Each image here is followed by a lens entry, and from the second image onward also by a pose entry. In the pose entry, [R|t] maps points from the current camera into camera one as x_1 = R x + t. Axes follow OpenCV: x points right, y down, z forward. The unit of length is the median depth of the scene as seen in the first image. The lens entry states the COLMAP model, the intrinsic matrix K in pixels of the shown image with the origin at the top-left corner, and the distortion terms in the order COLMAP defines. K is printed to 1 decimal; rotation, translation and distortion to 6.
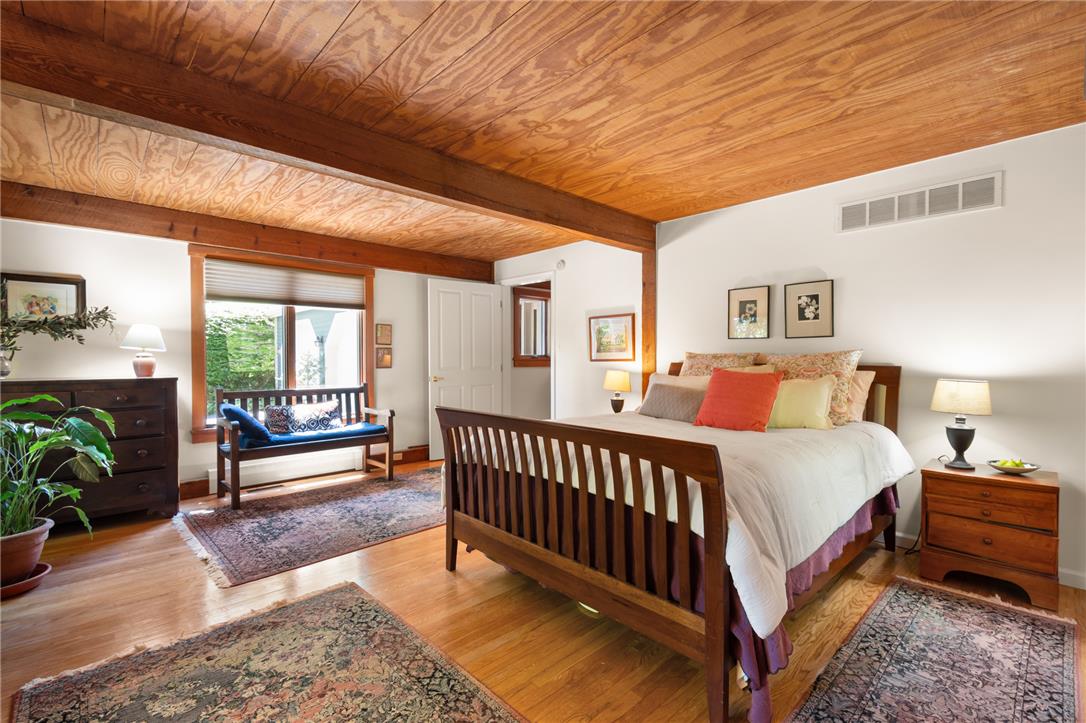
lens RADIAL K [[483.7, 0, 543.0], [0, 483.7, 361.5], [0, 0, 1]] dist [0.003283, -0.000129]
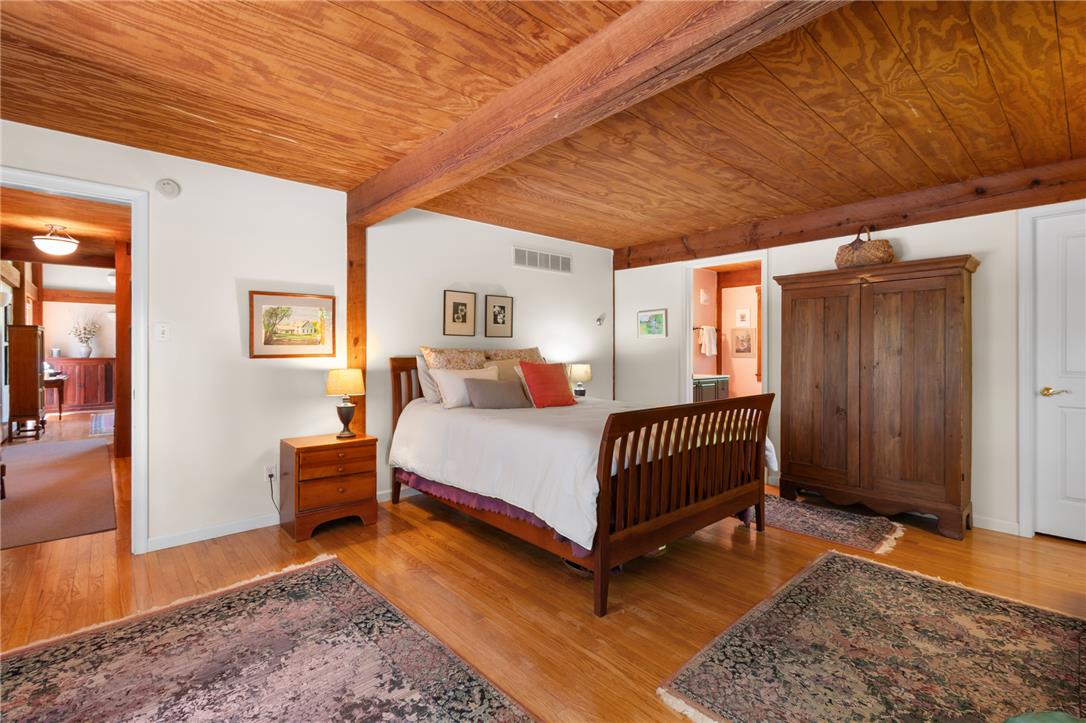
lens RADIAL K [[490.3, 0, 543.0], [0, 490.3, 348.4], [0, 0, 1]] dist [0.003760, 0.000301]
pose [[0.020870, 0.003295, 0.999777, -0.824708], [0.004913, 0.999982, -0.003398, -0.013807], [-0.999770, 0.004983, 0.020854, 0.869791]]
